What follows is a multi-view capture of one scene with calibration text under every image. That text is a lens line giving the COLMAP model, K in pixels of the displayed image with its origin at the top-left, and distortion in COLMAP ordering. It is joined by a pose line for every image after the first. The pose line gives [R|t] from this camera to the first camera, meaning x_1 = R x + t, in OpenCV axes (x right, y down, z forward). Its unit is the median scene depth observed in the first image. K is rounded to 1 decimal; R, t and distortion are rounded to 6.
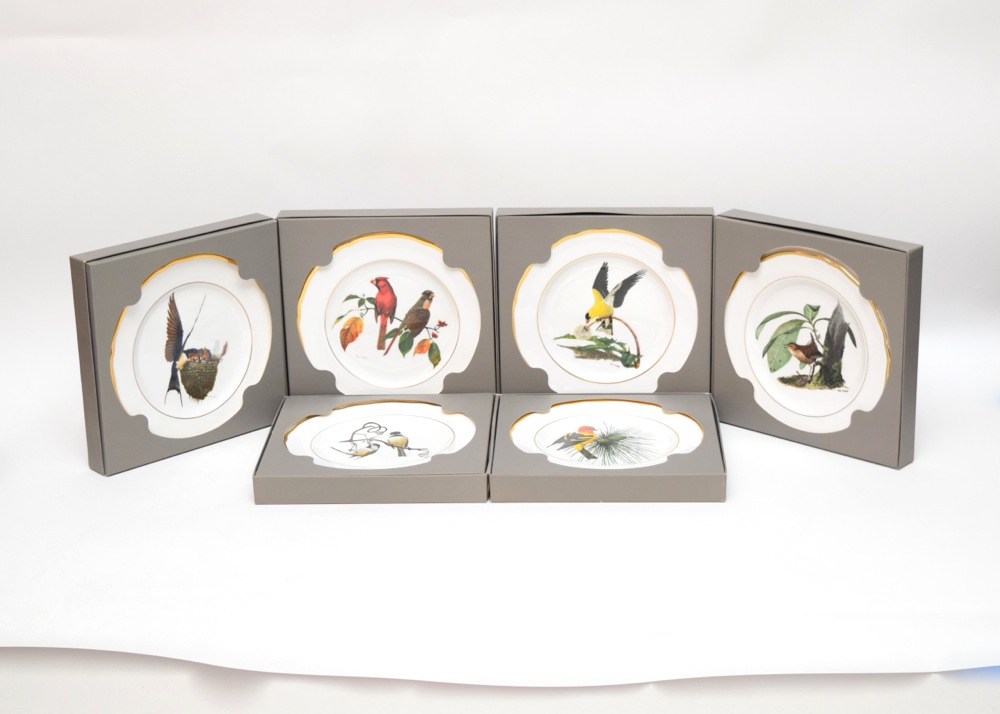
lens RADIAL K [[2049.6, 0, 470.4], [0, 2049.6, 355.7], [0, 0, 1]] dist [0.033602, 0.152117]
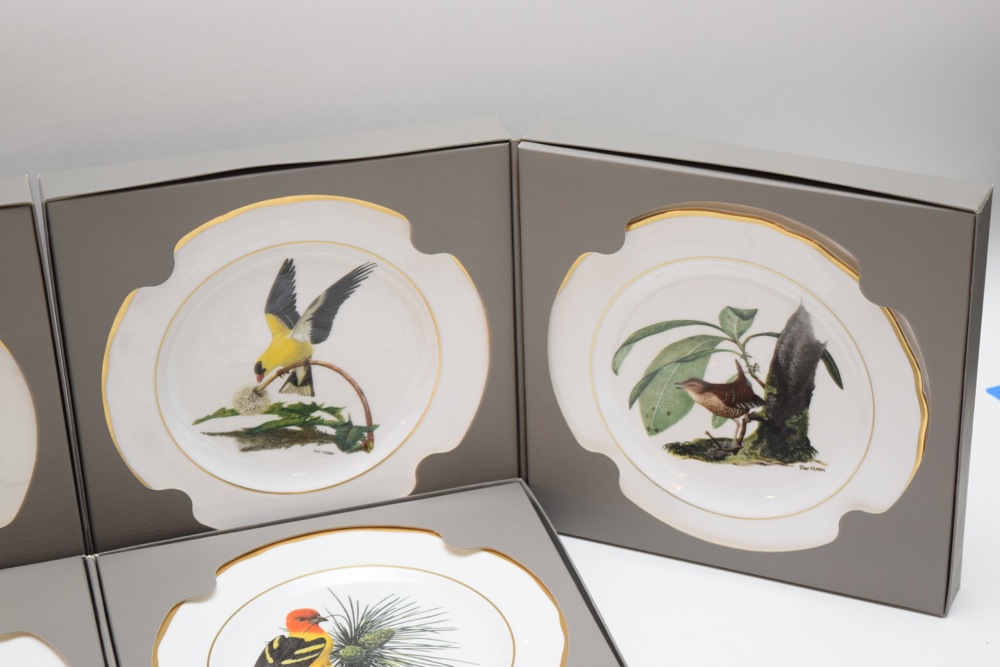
lens RADIAL K [[2264.8, 0, 500.0], [0, 2264.8, 333.5], [0, 0, 1]] dist [0.086036, 0.117461]
pose [[0.947992, -0.159913, 0.275208, -0.034214], [0.110831, 0.976363, 0.185556, -0.121267], [-0.298376, -0.145404, 0.943308, 0.498550]]
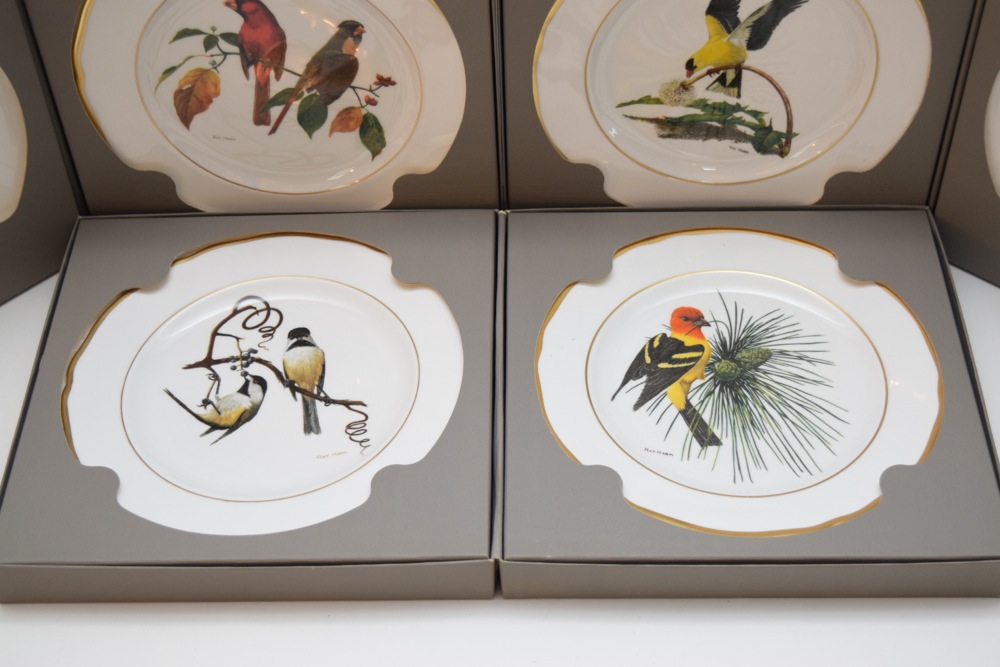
lens RADIAL K [[1583.2, 0, 500.0], [0, 1583.2, 333.5], [0, 0, 1]] dist [-0.001364, -0.023836]
pose [[0.999165, -0.030007, 0.027731, 0.001048], [0.013260, 0.880109, 0.474587, -0.142164], [-0.038647, -0.473823, 0.879772, 0.663901]]
